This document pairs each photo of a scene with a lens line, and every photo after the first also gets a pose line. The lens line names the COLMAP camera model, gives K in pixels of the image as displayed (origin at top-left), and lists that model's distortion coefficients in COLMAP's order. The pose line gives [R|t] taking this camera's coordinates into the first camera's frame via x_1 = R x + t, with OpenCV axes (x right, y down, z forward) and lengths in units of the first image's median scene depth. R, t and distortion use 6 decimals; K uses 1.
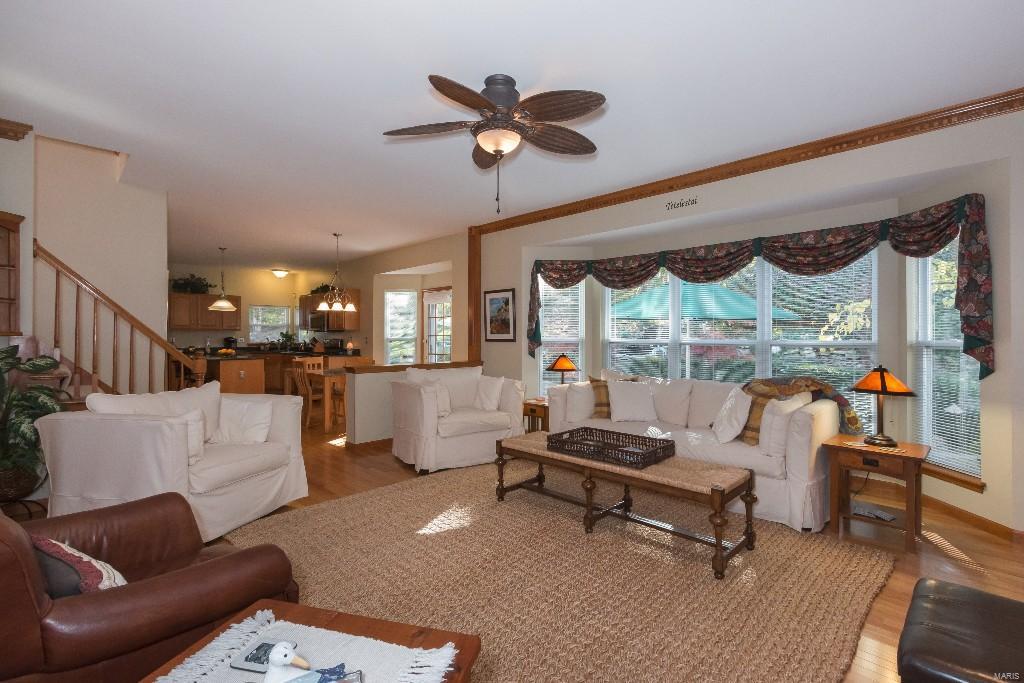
lens RADIAL K [[466.6, 0, 511.1], [0, 466.6, 334.9], [0, 0, 1]] dist [0.007985, -0.000796]
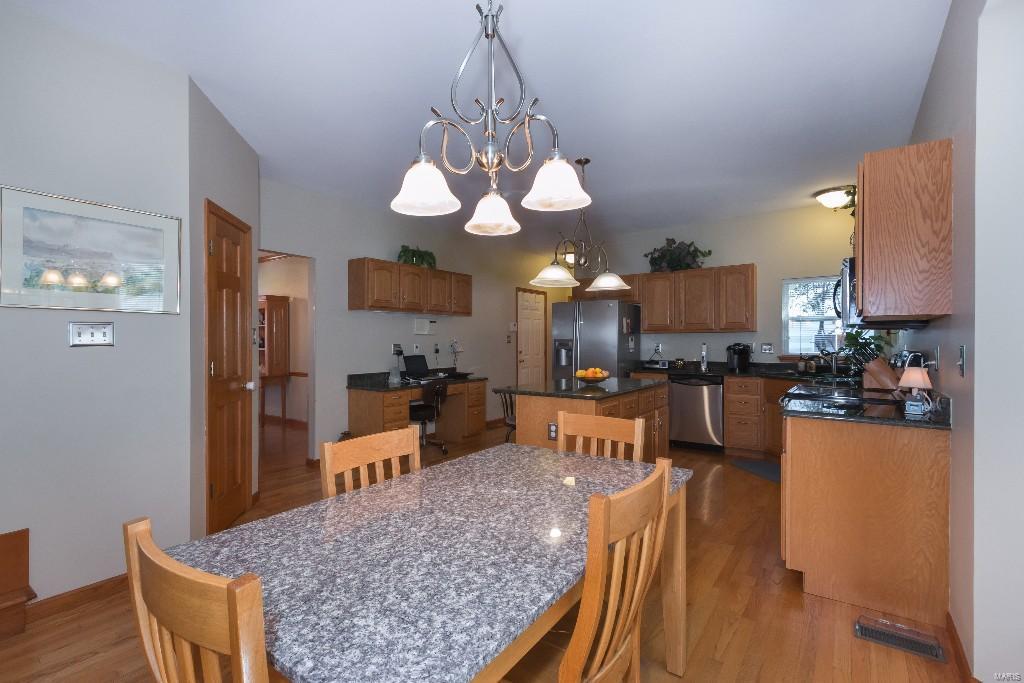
lens RADIAL K [[466.6, 0, 507.1], [0, 466.6, 345.5], [0, 0, 1]] dist [0.007985, -0.000796]
pose [[0.165616, 0.007838, -0.986159, -0.131900], [0.005194, 0.999948, 0.008820, 0.000910], [0.986177, -0.006582, 0.165567, 0.742630]]
